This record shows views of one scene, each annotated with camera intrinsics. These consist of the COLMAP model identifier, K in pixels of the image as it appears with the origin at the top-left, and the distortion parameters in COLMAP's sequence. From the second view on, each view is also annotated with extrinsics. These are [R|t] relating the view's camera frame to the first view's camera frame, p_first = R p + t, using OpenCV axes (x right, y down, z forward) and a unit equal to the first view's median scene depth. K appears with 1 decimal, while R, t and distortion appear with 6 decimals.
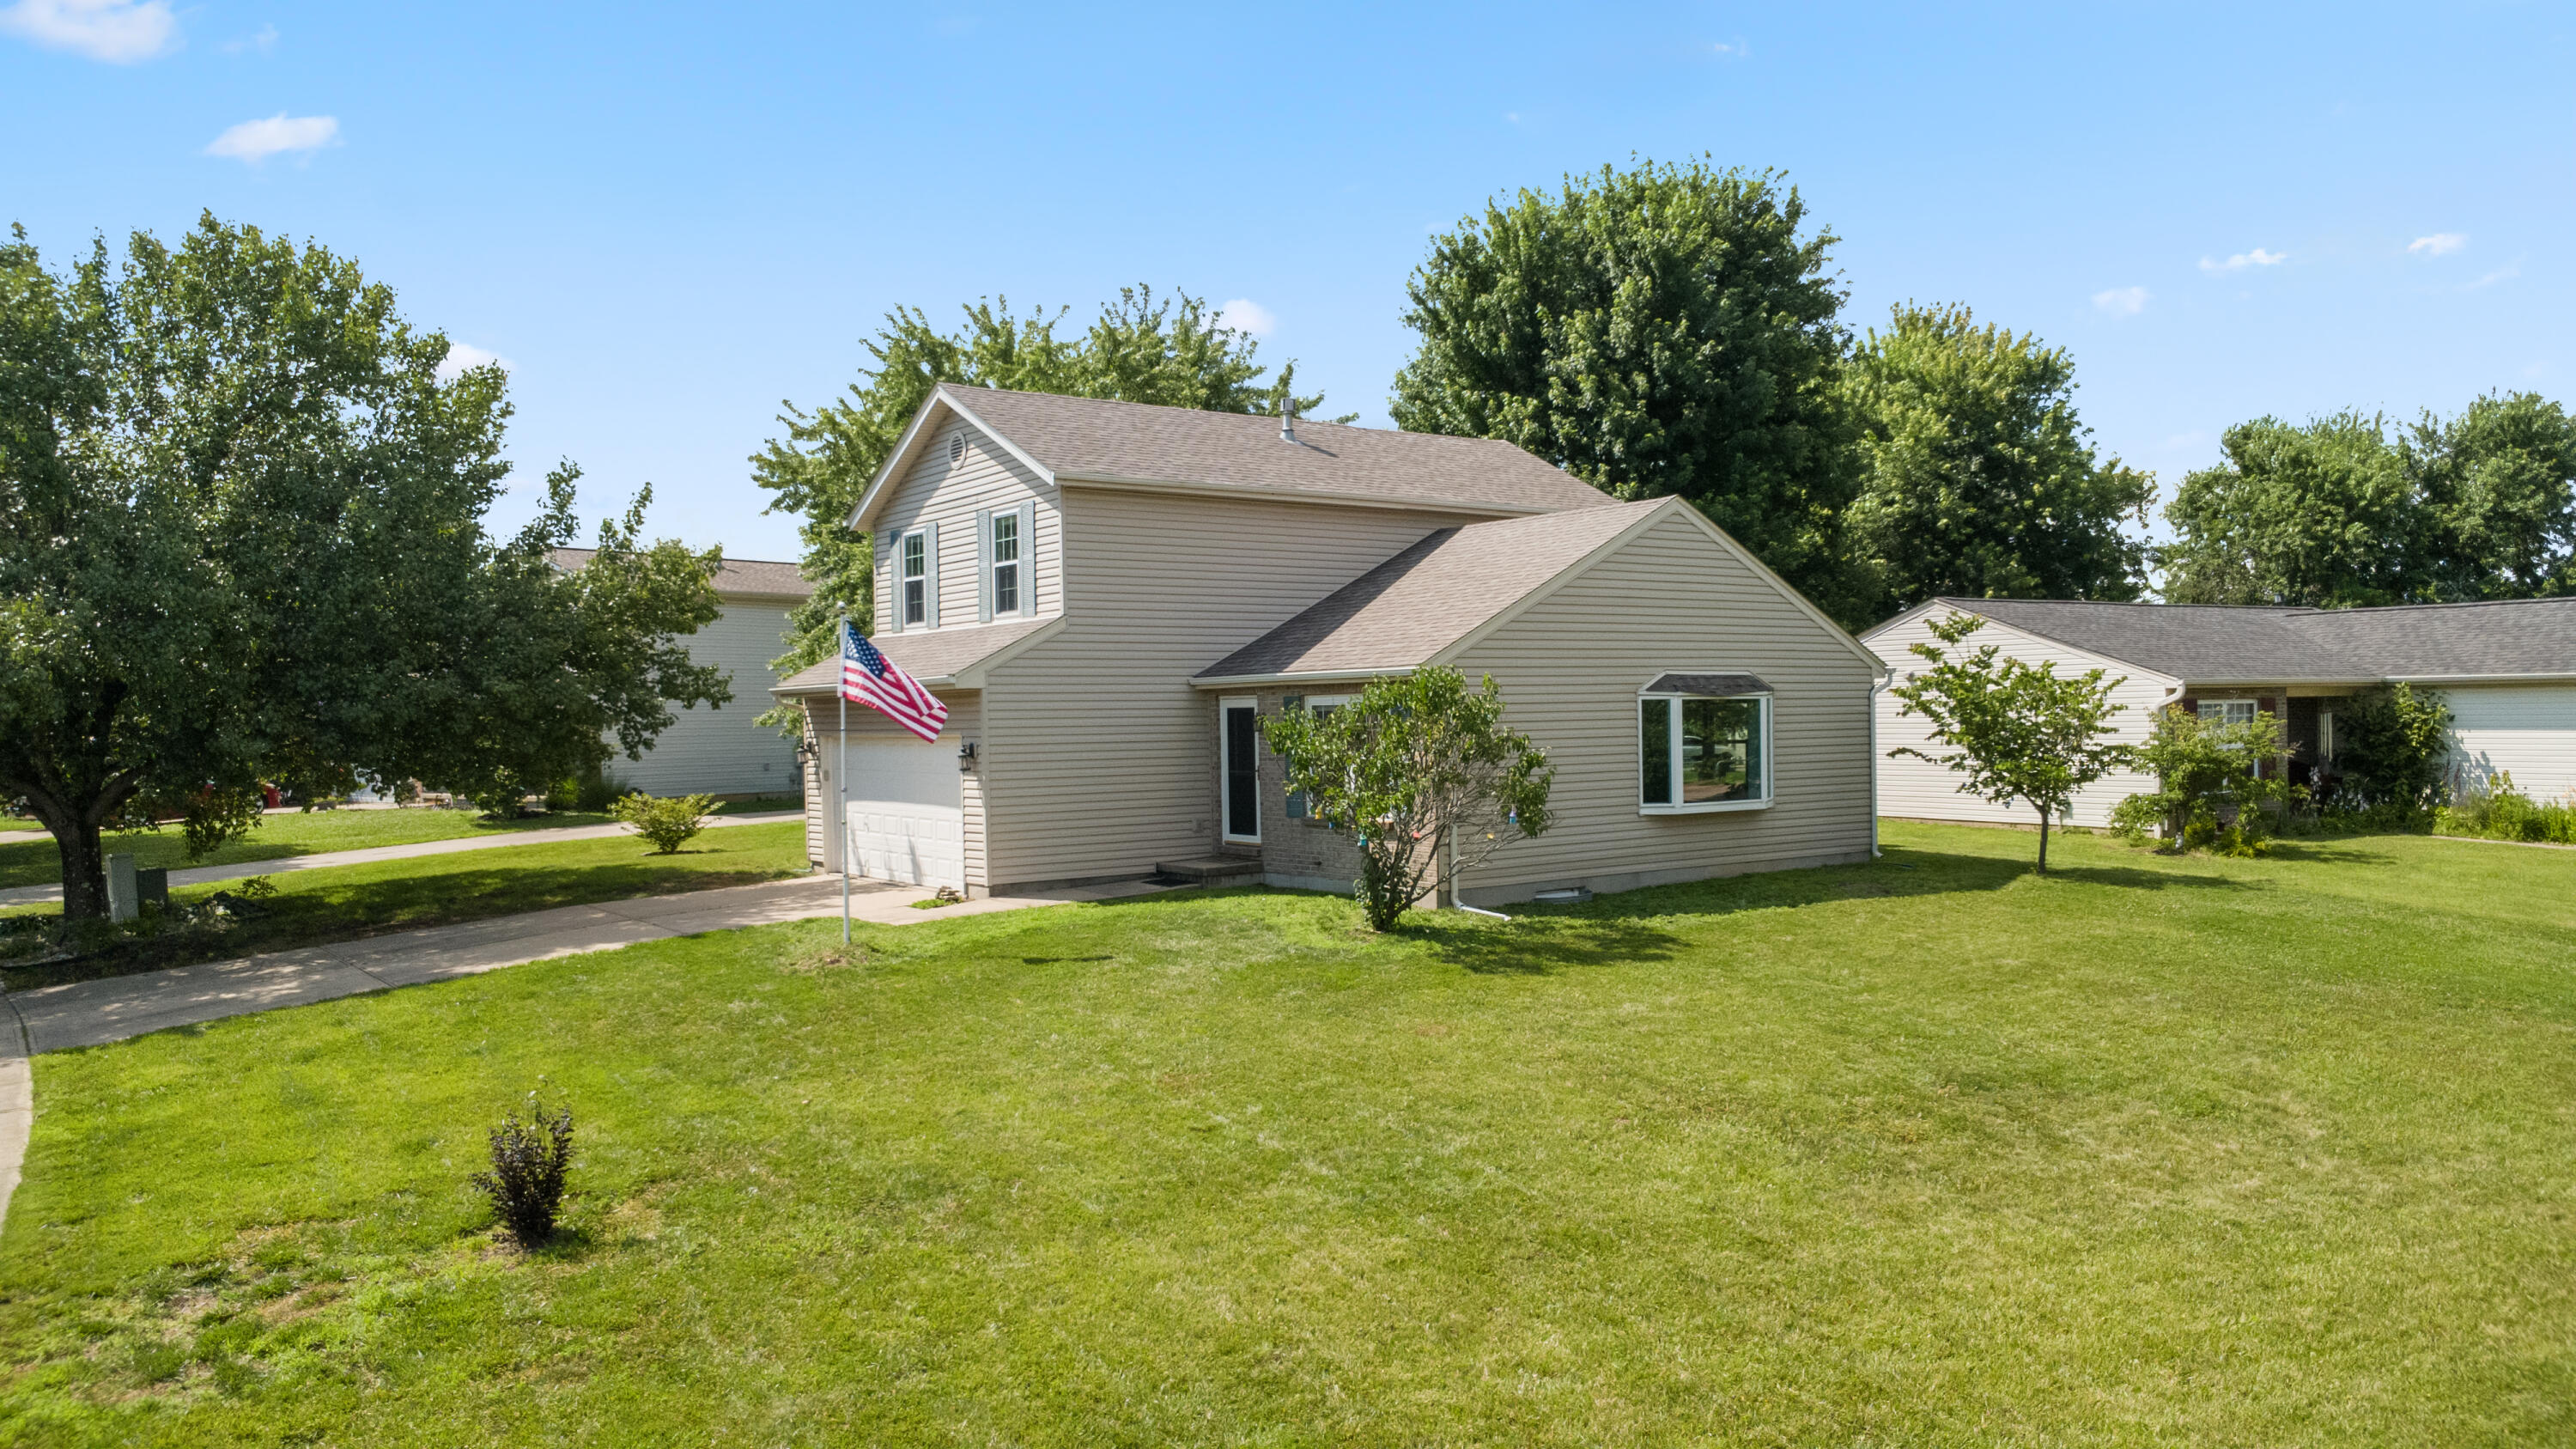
lens RADIAL K [[1858.6, 0, 1283.9], [0, 1858.6, 637.9], [0, 0, 1]] dist [0.003595, 0.000077]
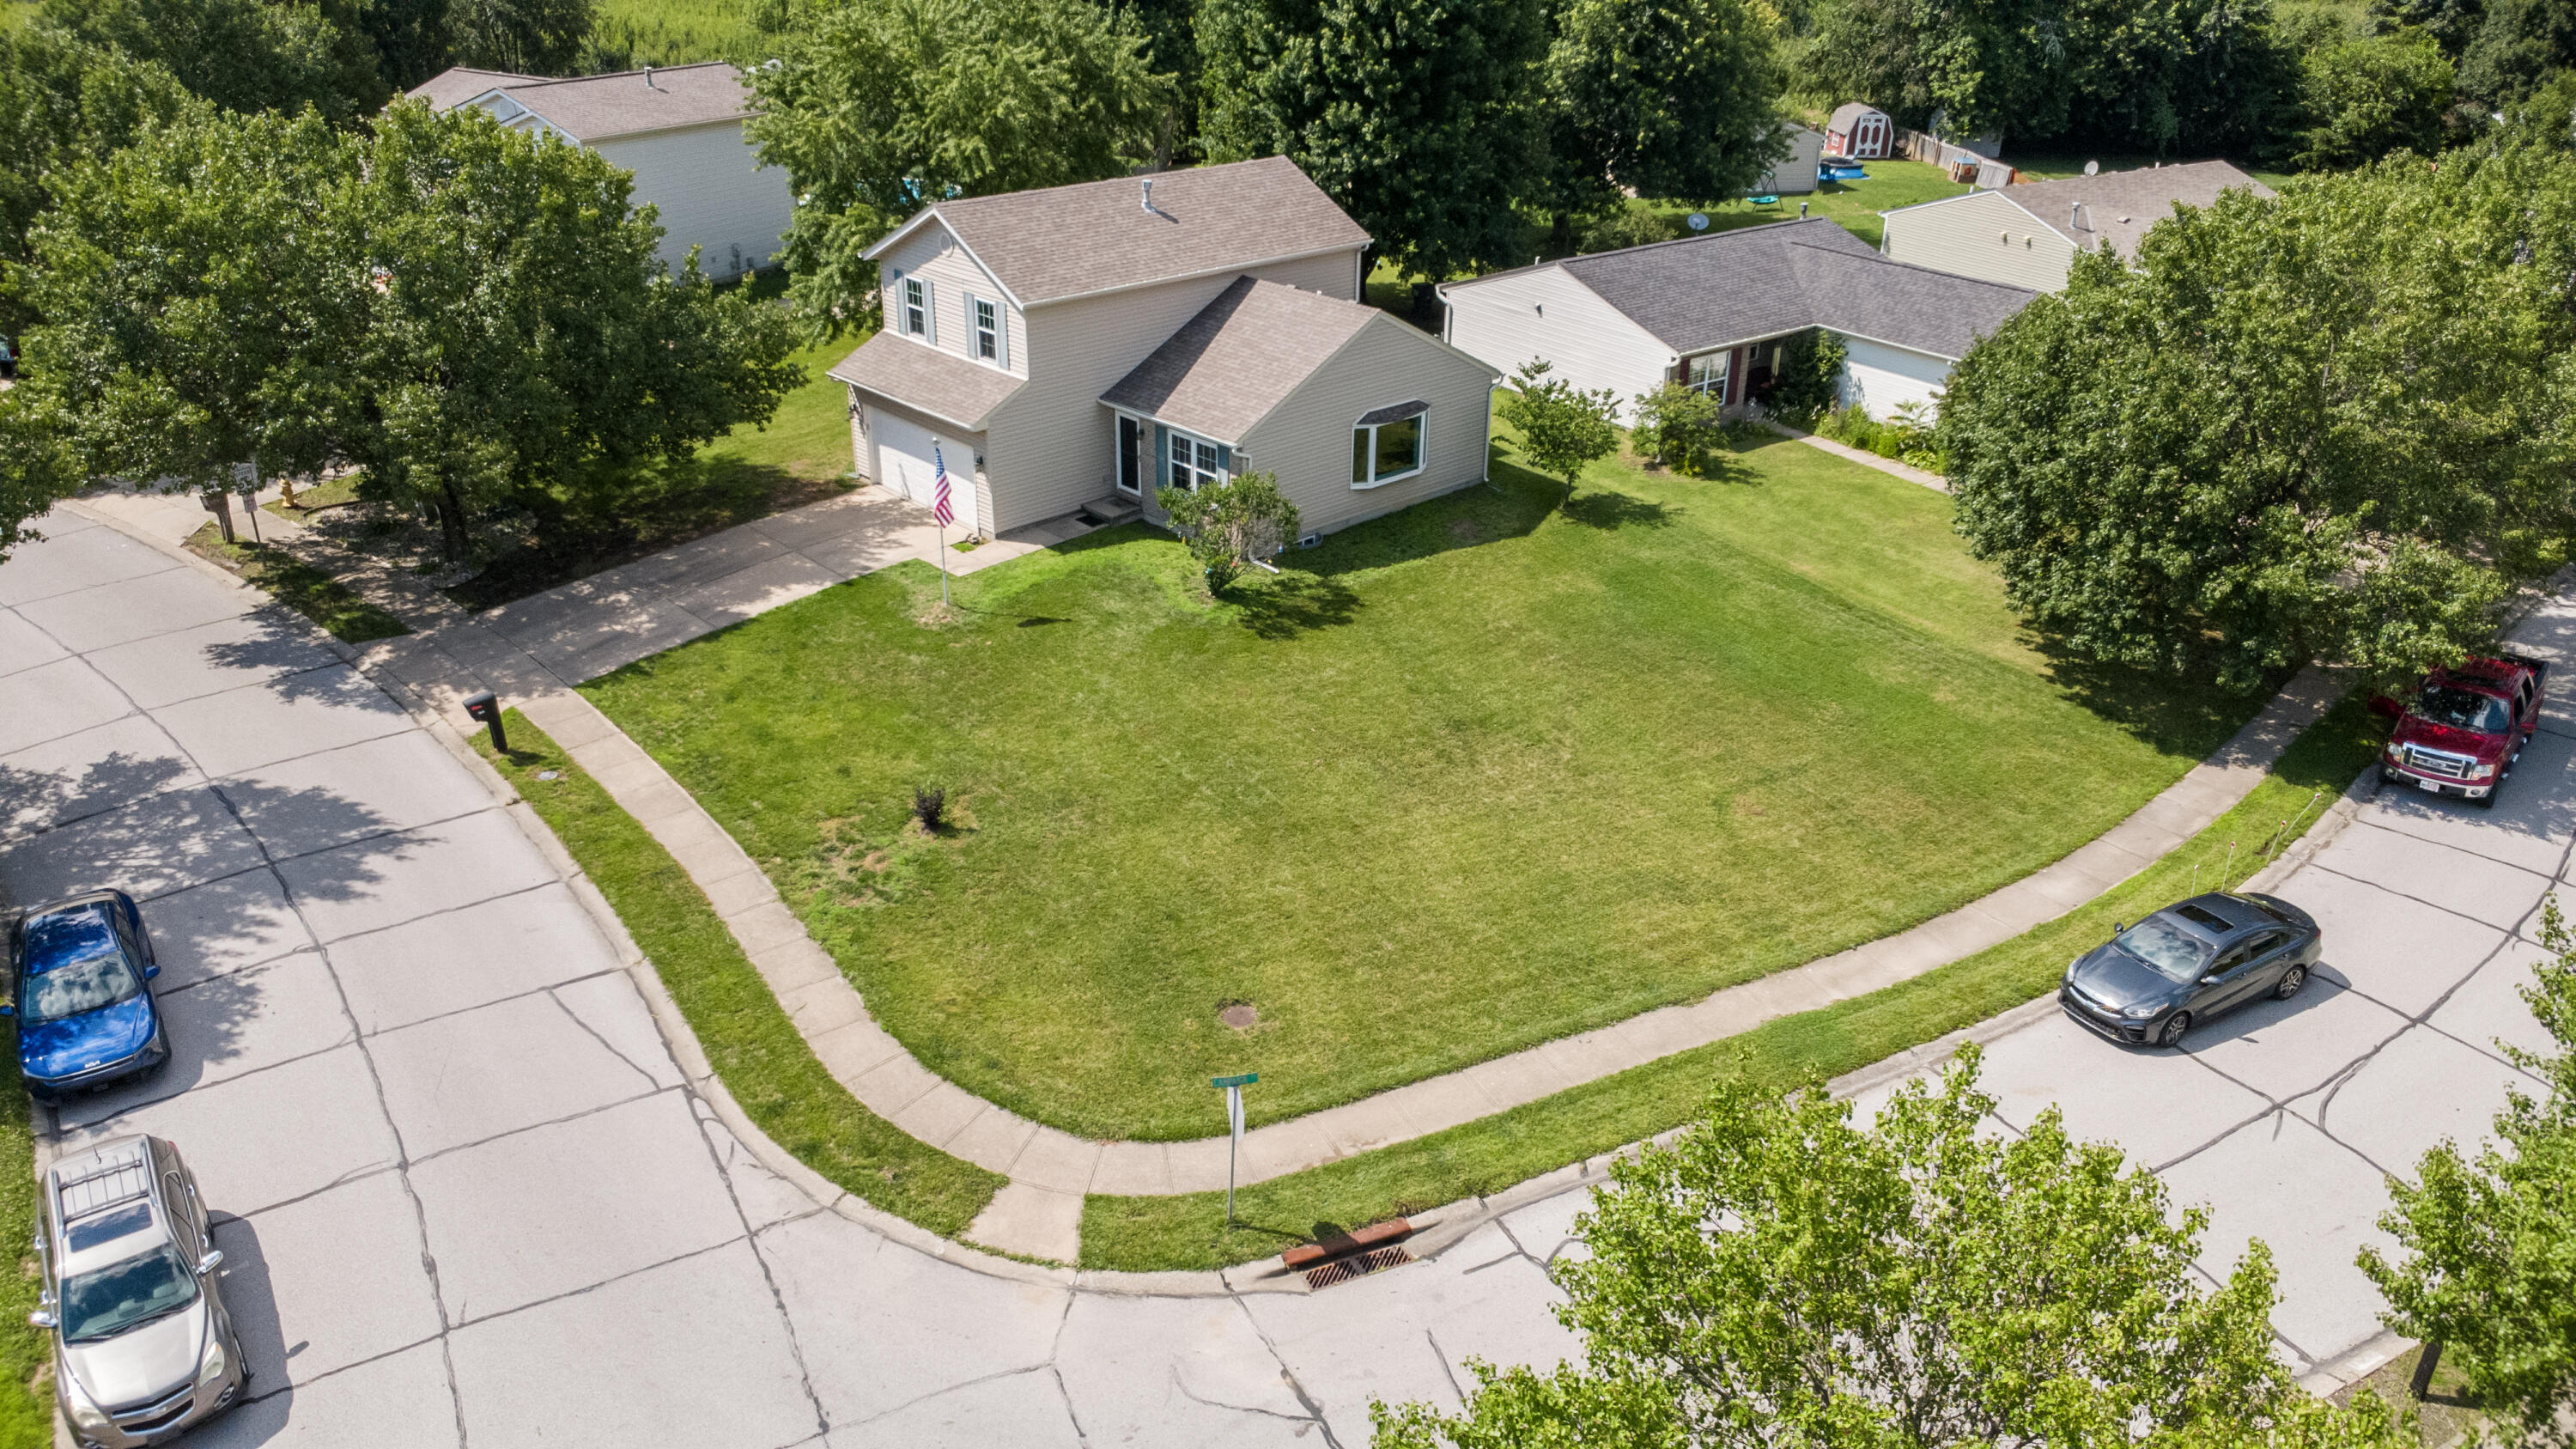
lens RADIAL K [[1835.5, 0, 1288.0], [0, 1835.5, 724.5], [0, 0, 1]] dist [0.001942, 0.000563]
pose [[0.991957, -0.023684, 0.124343, -0.096019], [-0.038024, 0.881215, 0.471184, -0.527653], [-0.120732, -0.472122, 0.873227, -0.656127]]
